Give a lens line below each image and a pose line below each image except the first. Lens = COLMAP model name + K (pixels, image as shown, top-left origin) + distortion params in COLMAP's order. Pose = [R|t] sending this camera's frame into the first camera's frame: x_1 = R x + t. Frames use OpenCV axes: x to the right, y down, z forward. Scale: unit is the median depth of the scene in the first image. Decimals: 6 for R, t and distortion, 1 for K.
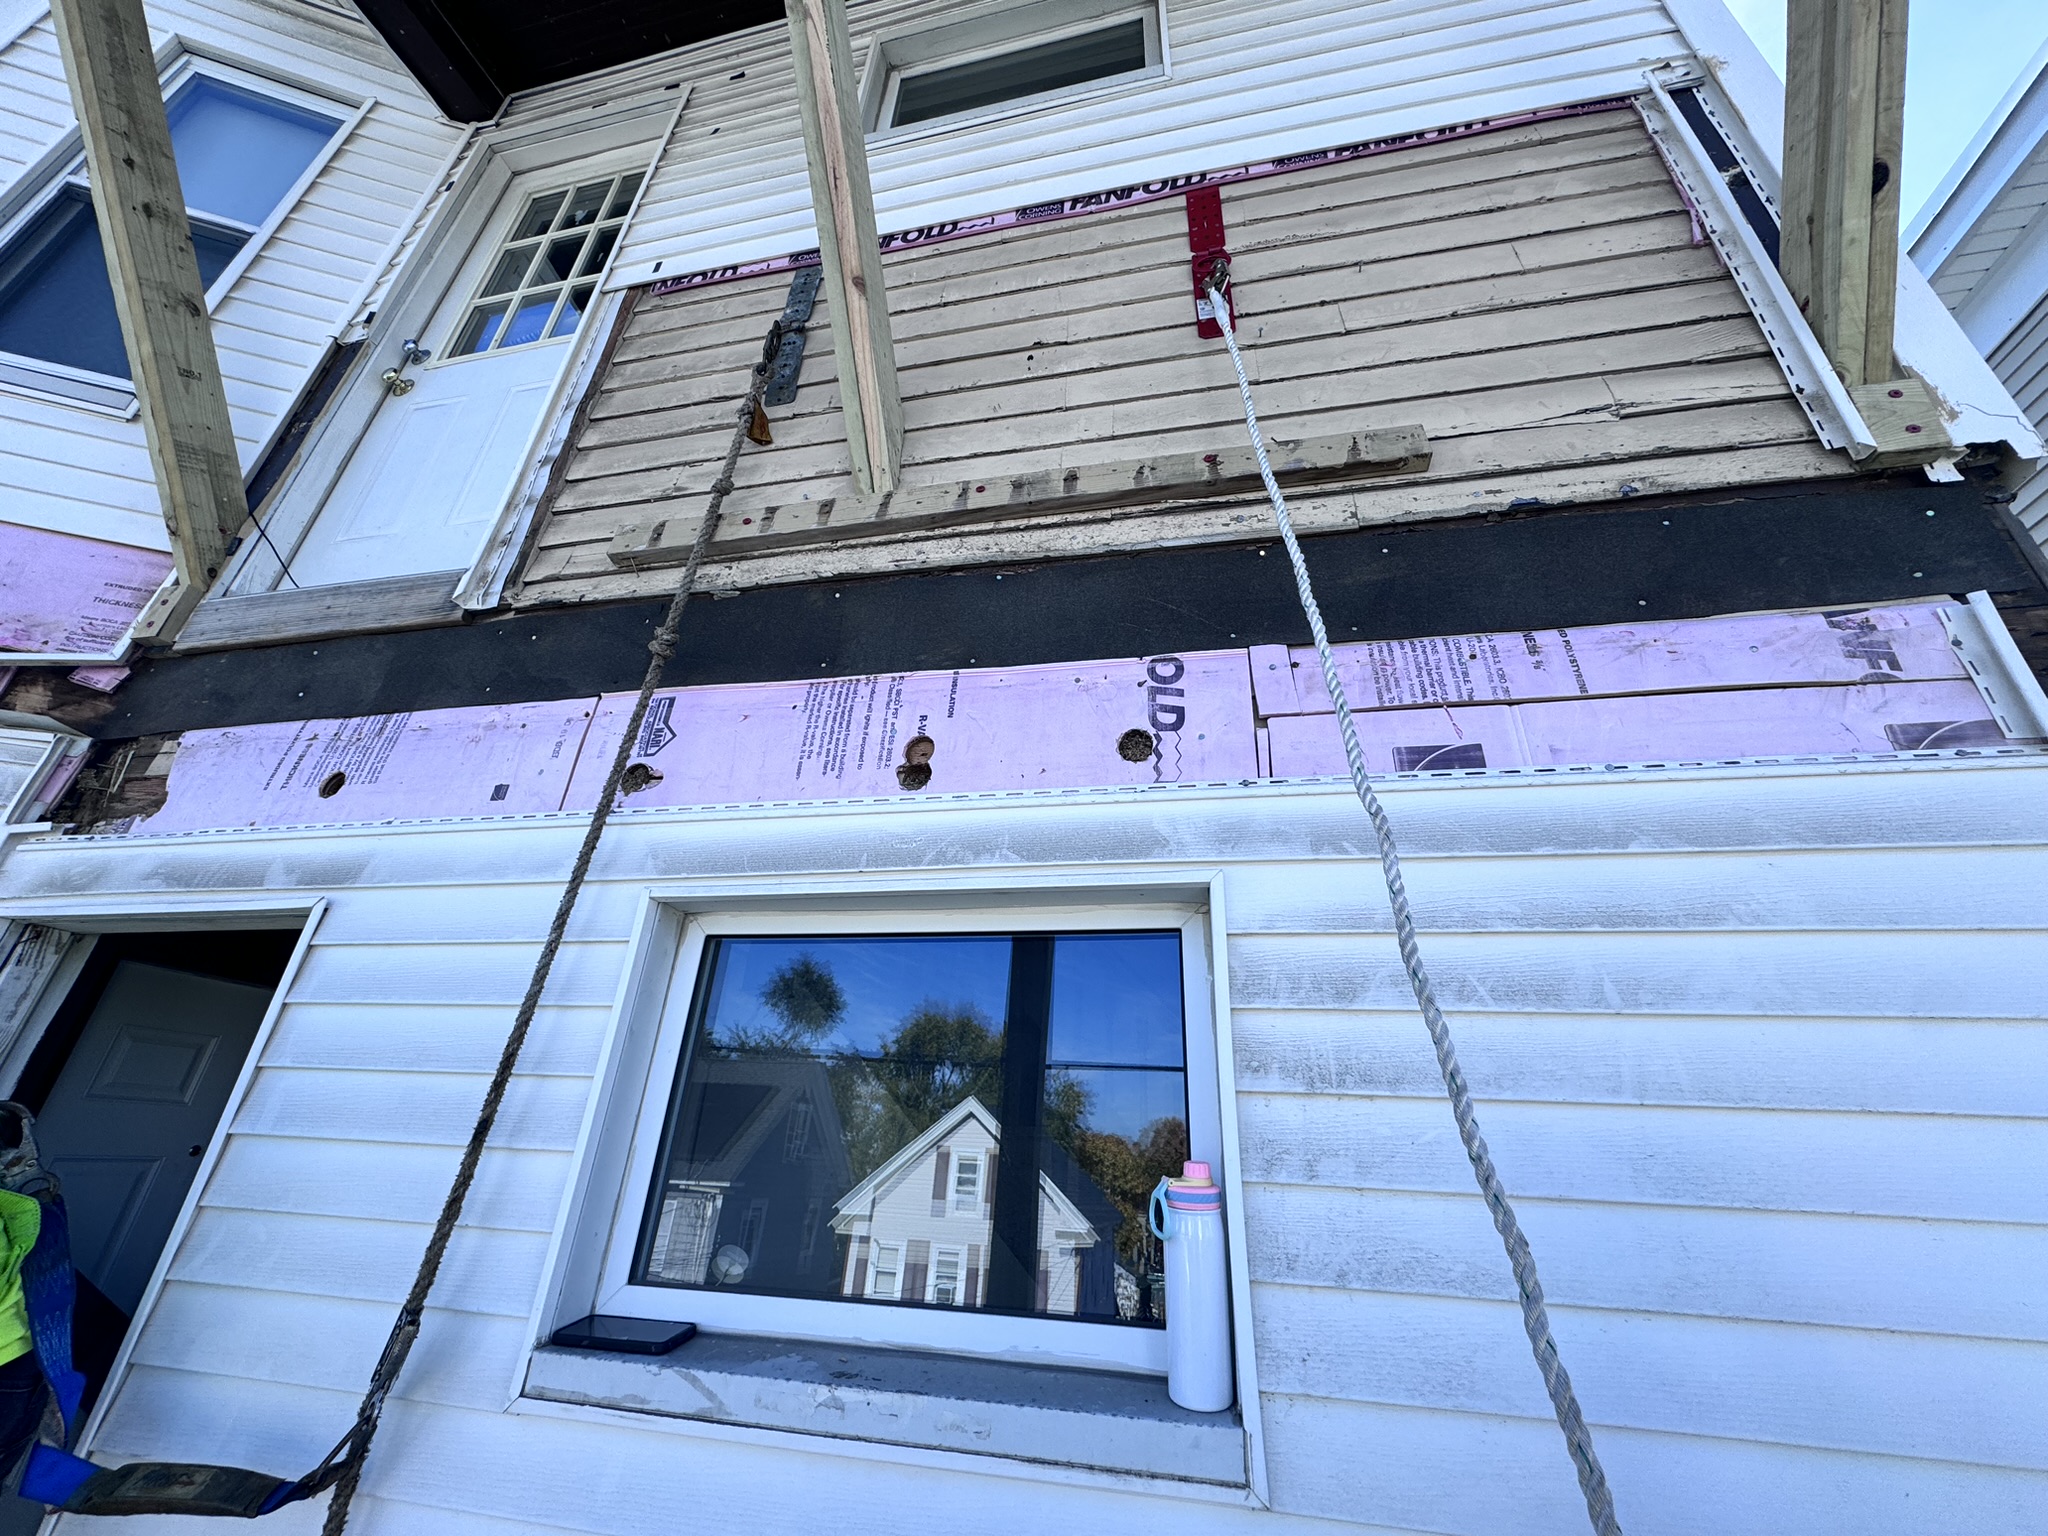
lens RADIAL K [[818.1, 0, 1022.7], [0, 818.1, 761.4], [0, 0, 1]] dist [-0.003268, -0.000096]
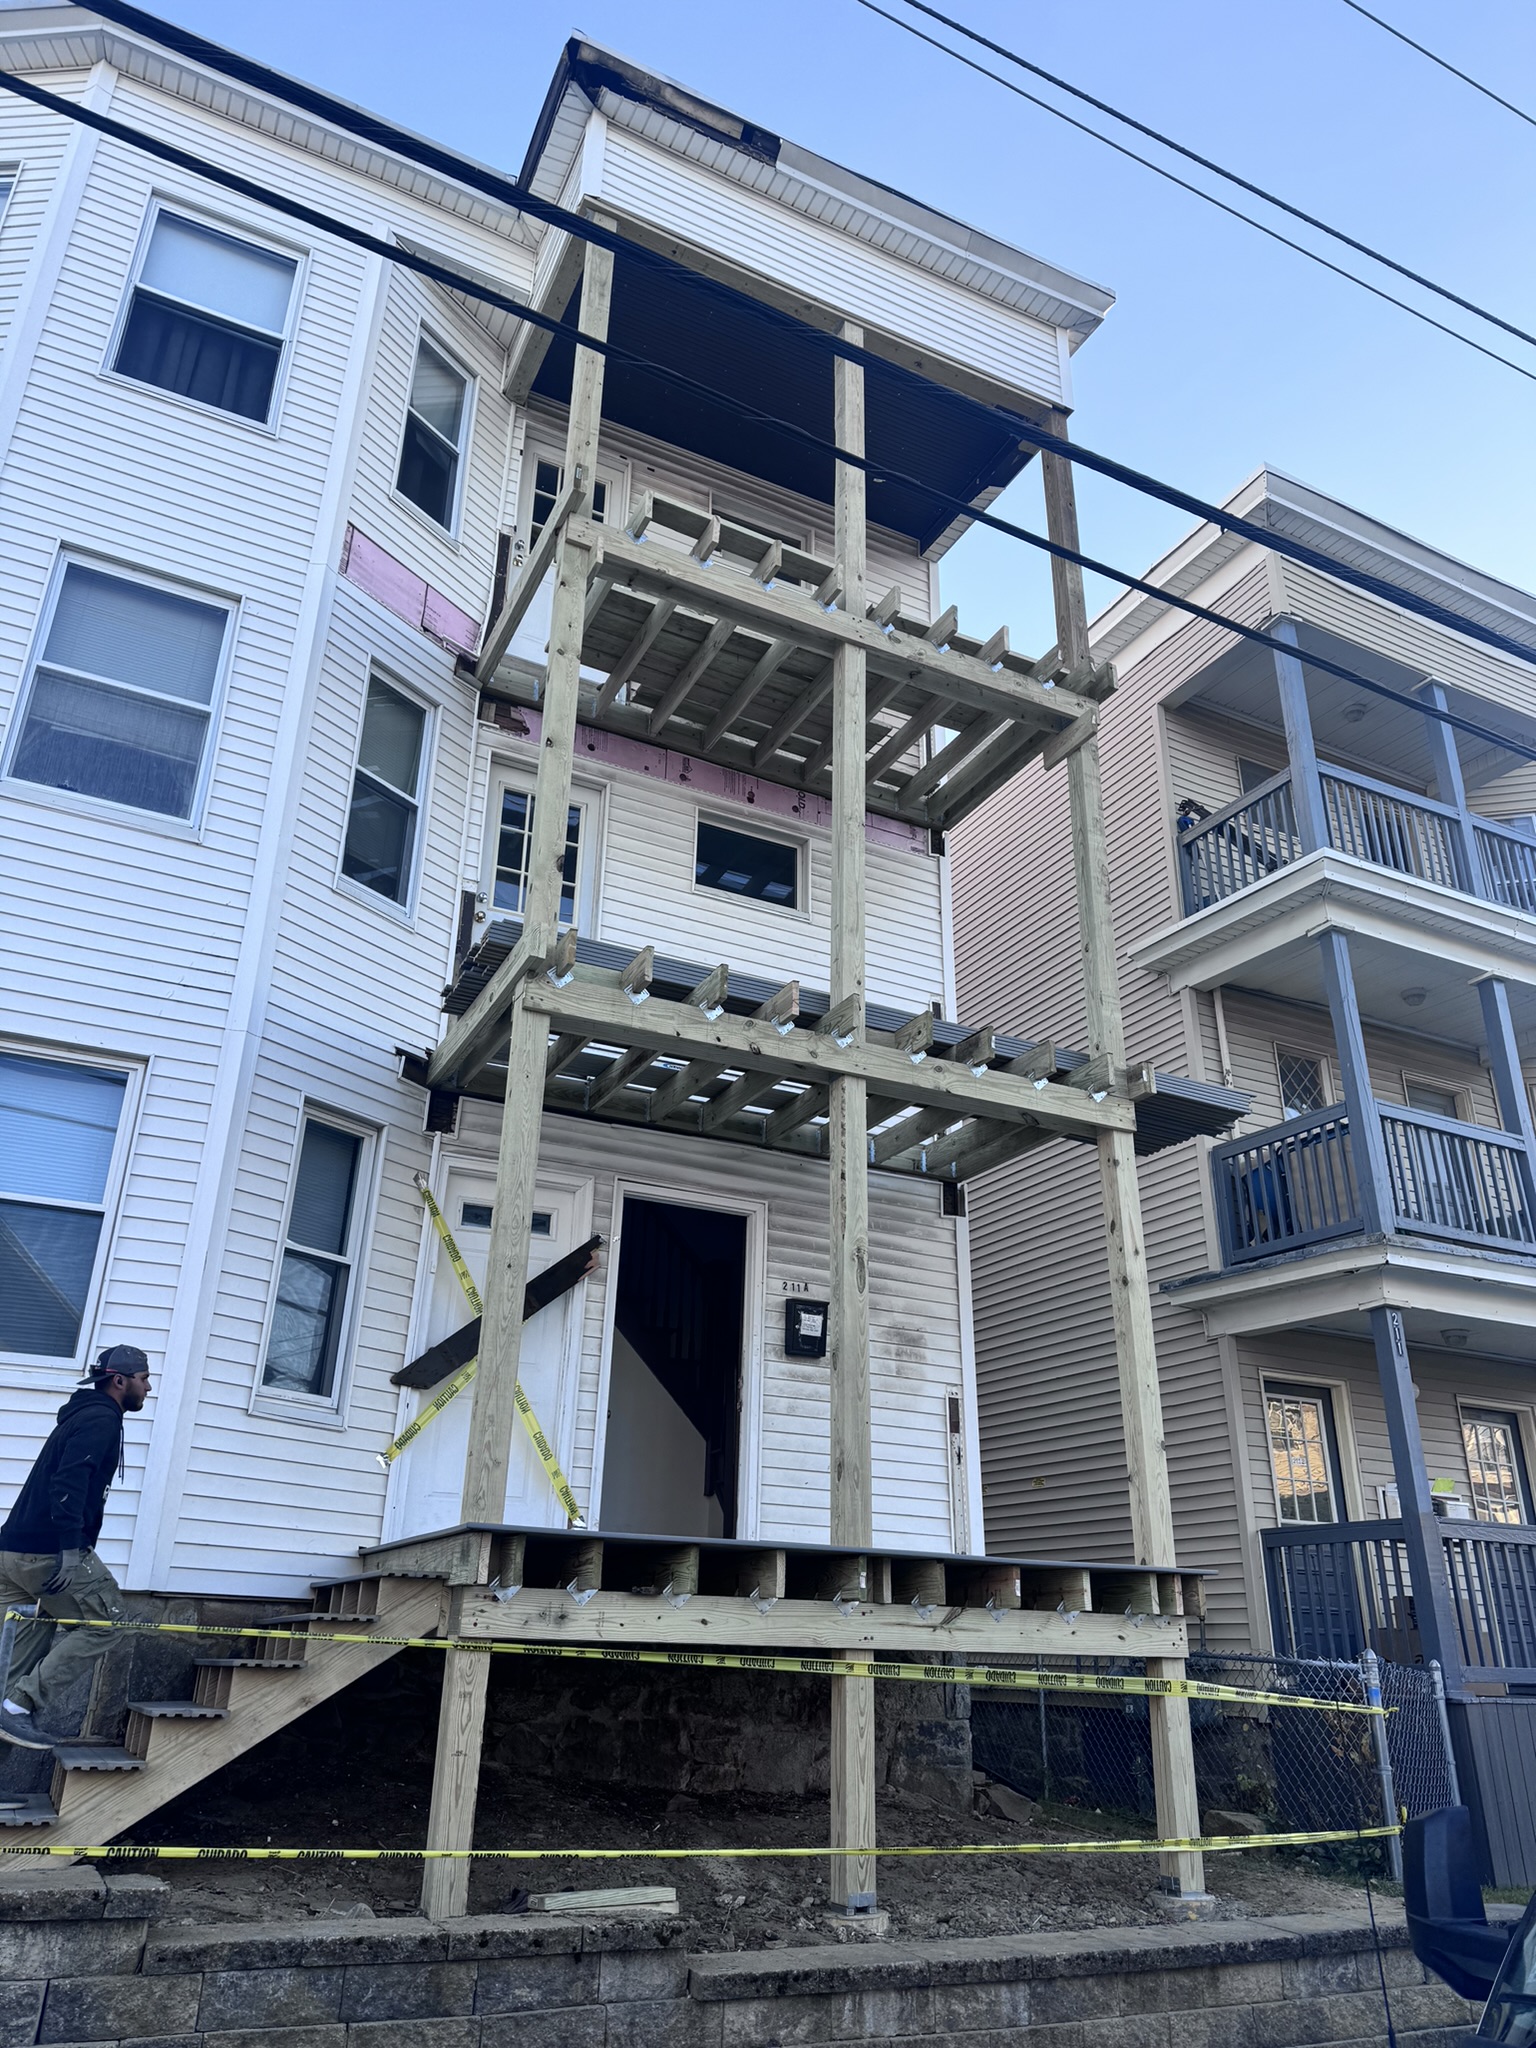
lens RADIAL K [[1419.6, 0, 749.3], [0, 1419.6, 1022.0], [0, 0, 1]] dist [0.075940, -0.083069]
pose [[0.788622, 0.221967, 0.573416, -3.332843], [-0.265706, 0.964023, -0.007743, 0.967169], [-0.554505, -0.146254, 0.819228, -4.233379]]
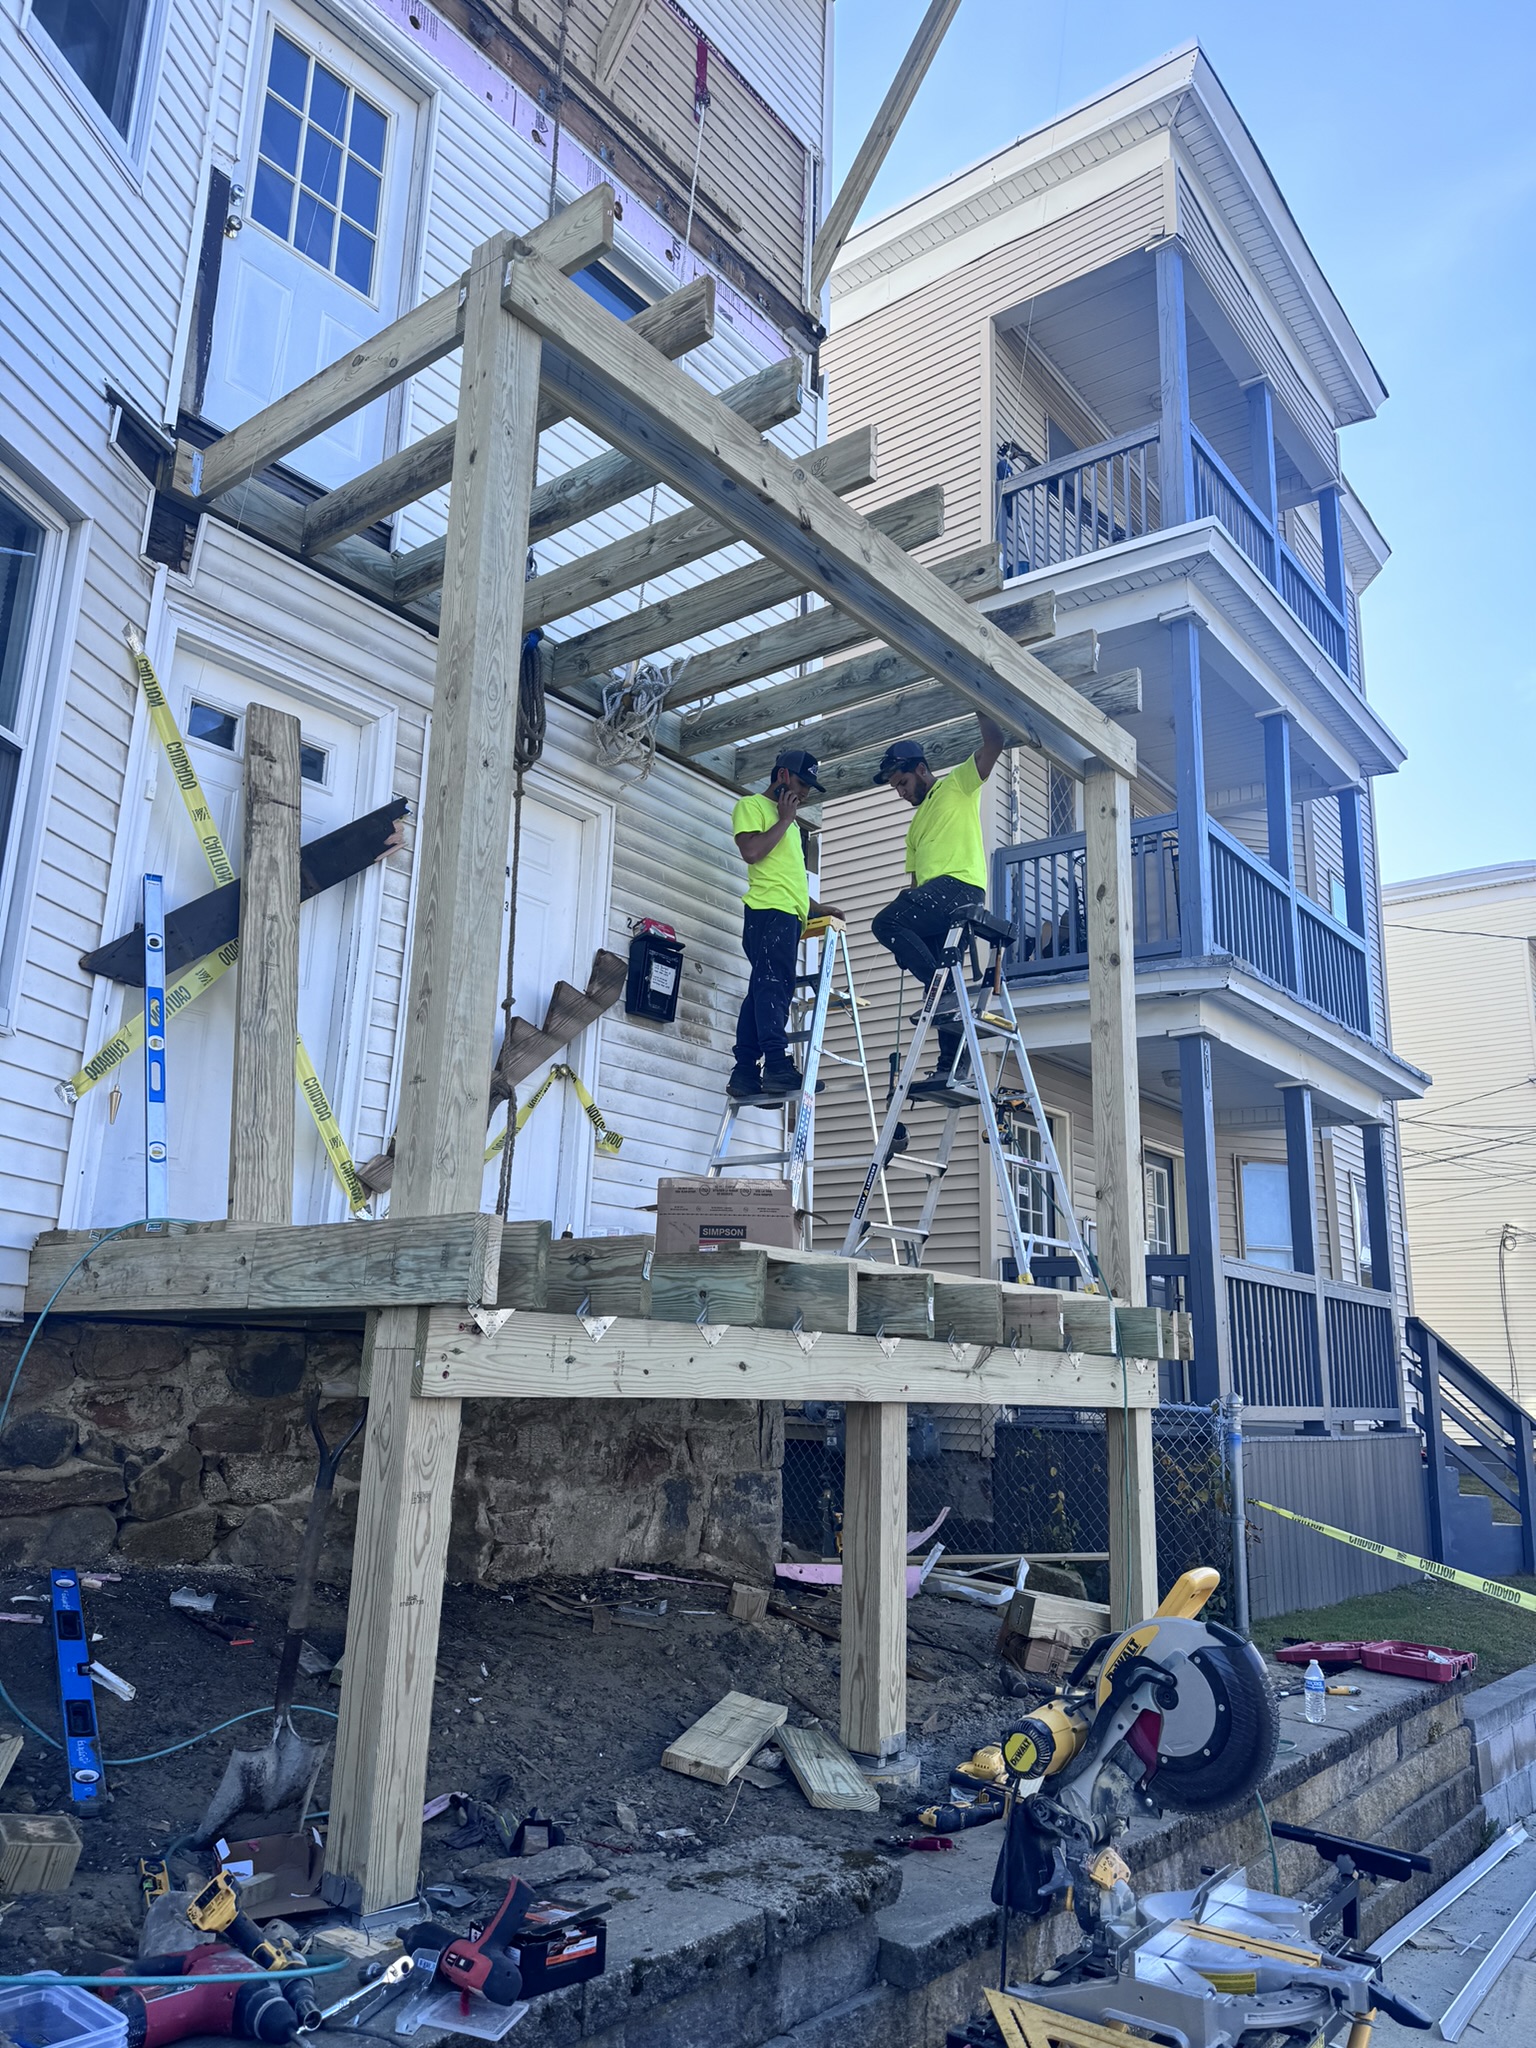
lens RADIAL K [[1419.6, 0, 766.8], [0, 1419.6, 1036.1], [0, 0, 1]] dist [0.075940, -0.083069]
pose [[0.454938, 0.176679, 0.872821, -3.075086], [-0.408076, 0.912519, 0.027986, 1.852259], [-0.791521, -0.368909, 0.487238, -2.392953]]
